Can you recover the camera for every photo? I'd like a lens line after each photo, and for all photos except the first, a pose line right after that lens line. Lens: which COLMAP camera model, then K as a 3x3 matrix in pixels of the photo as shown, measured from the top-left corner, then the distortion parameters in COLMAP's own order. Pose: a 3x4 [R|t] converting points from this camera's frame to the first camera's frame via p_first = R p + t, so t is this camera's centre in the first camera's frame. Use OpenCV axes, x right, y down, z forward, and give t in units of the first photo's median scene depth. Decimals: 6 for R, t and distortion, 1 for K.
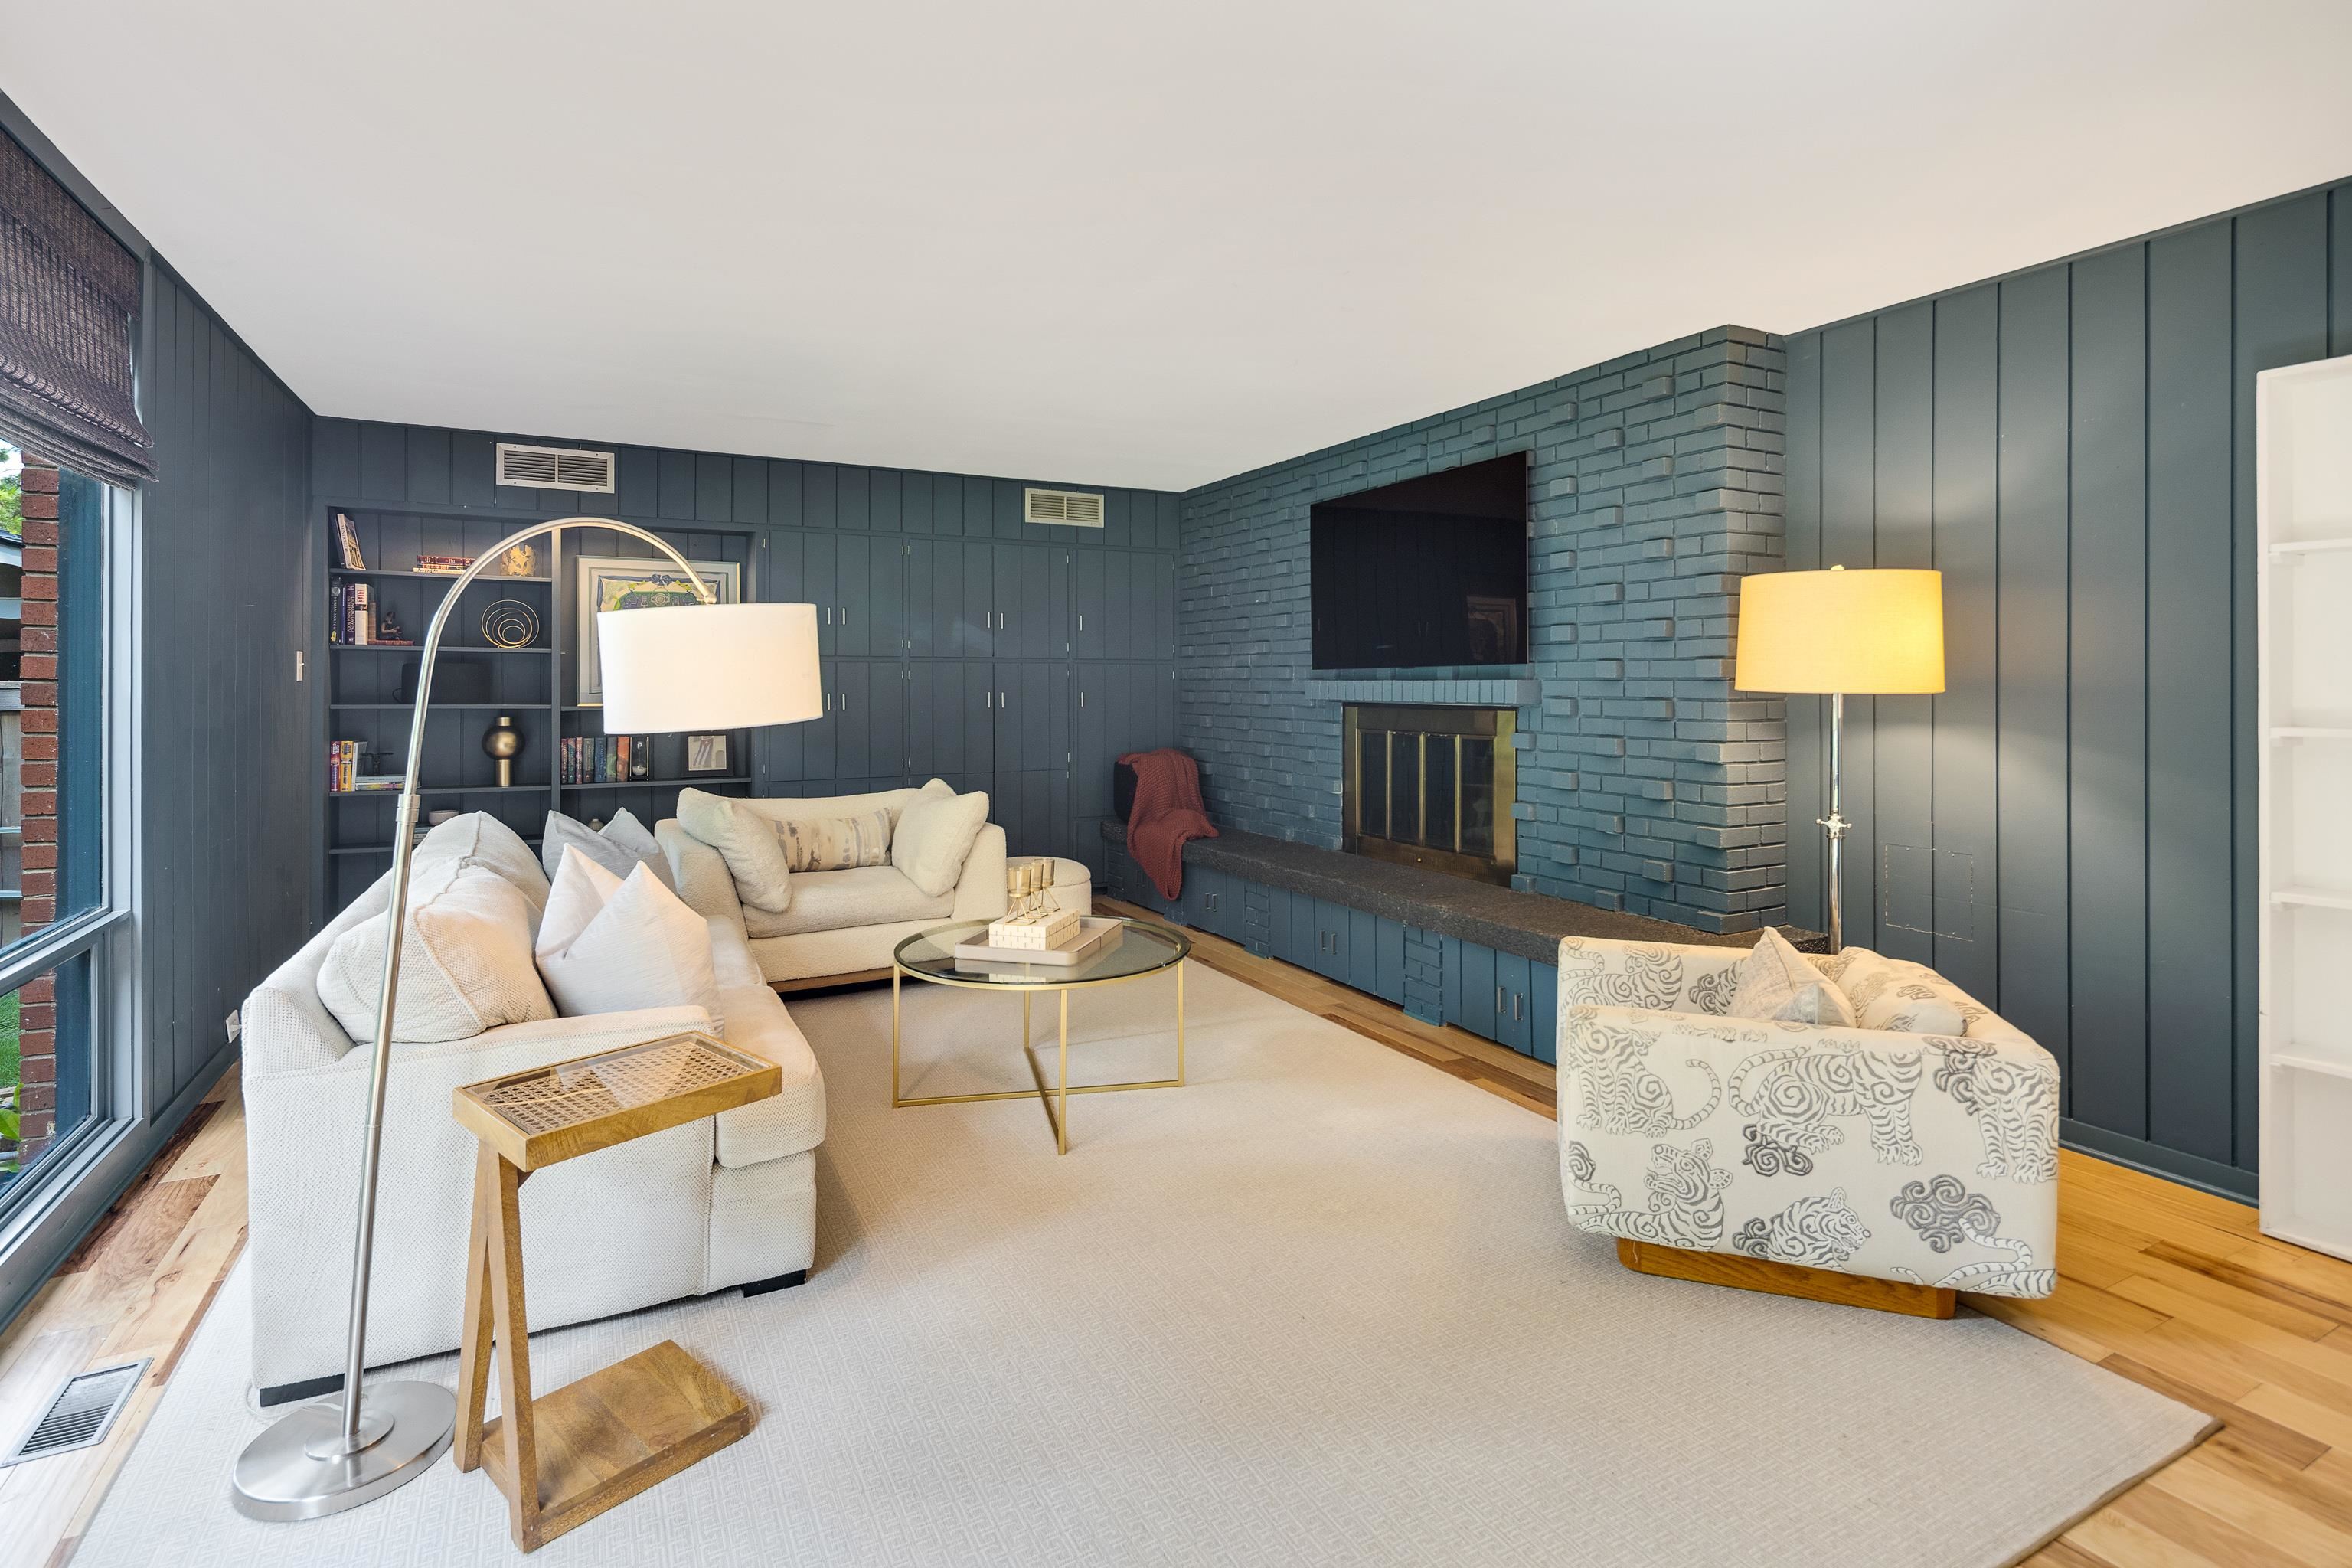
lens RADIAL K [[1136.2, 0, 1144.4], [0, 1136.2, 748.4], [0, 0, 1]] dist [0.000922, -0.000094]
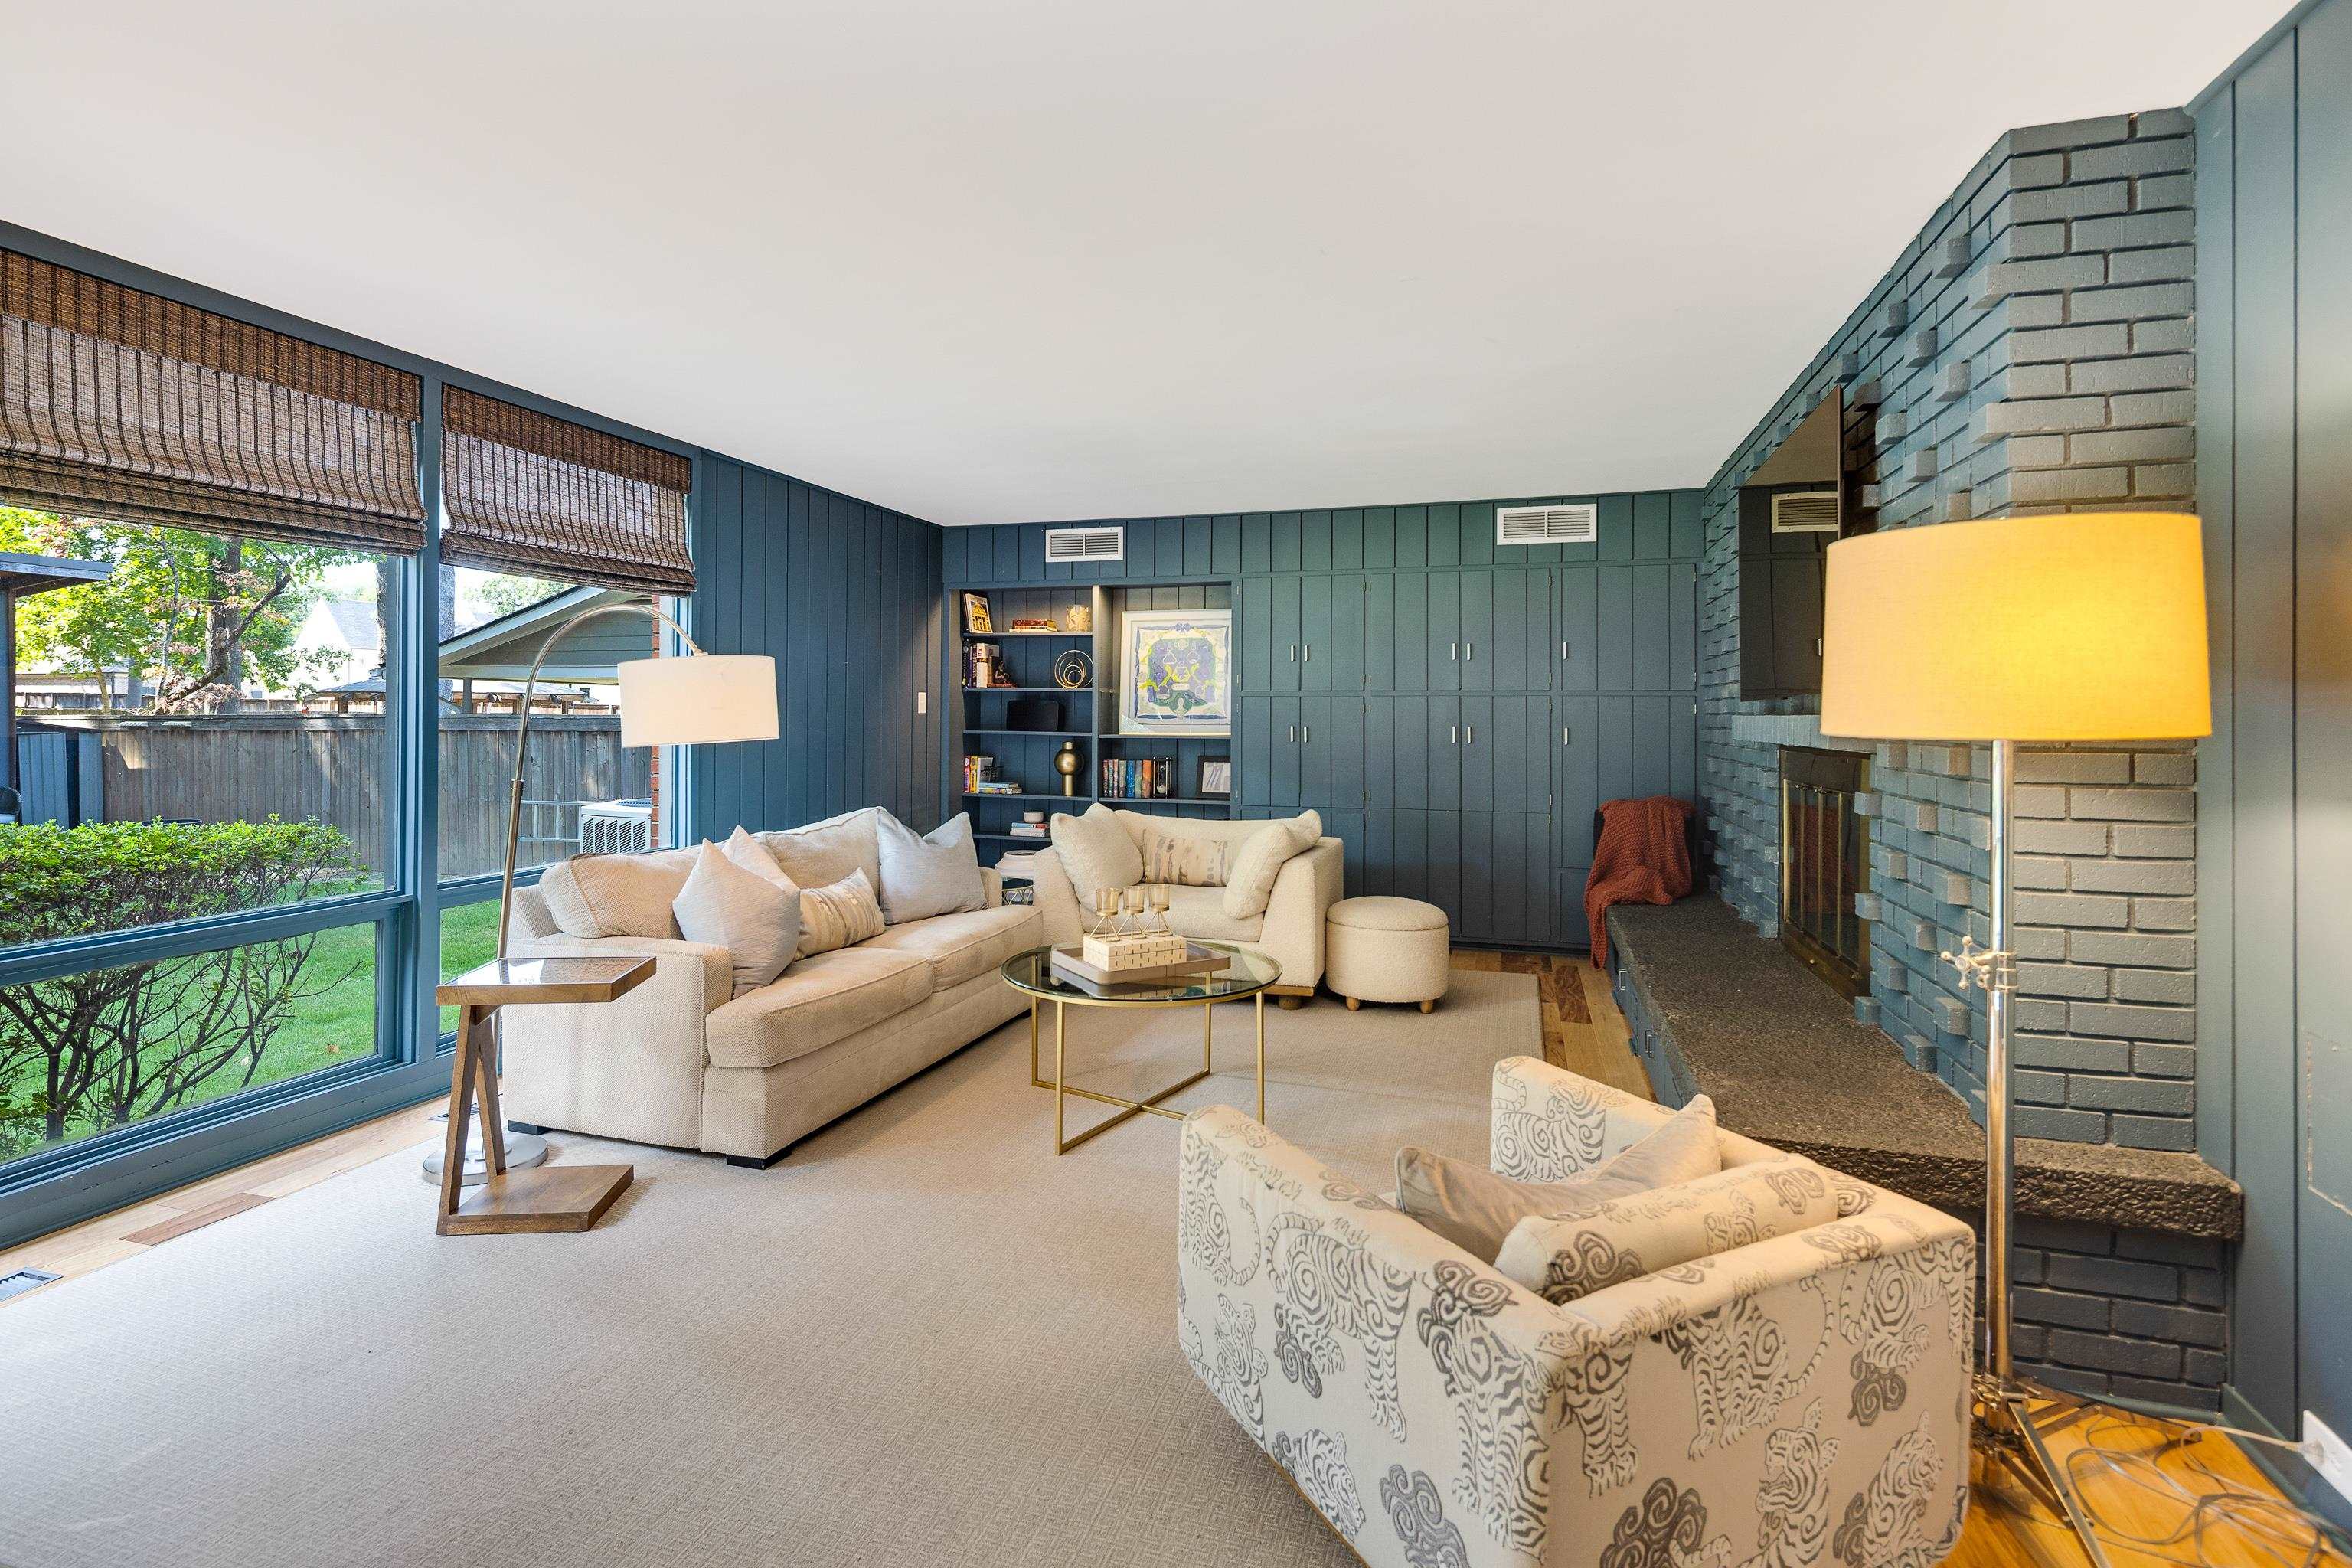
lens RADIAL K [[1138.3, 0, 1167.1], [0, 1138.3, 774.3], [0, 0, 1]] dist [0.001994, 0.000239]
pose [[0.706961, 0.039801, -0.706132, 0.460700], [-0.045059, 0.998922, 0.011191, -0.011520], [0.705816, 0.023906, 0.707992, 0.186778]]
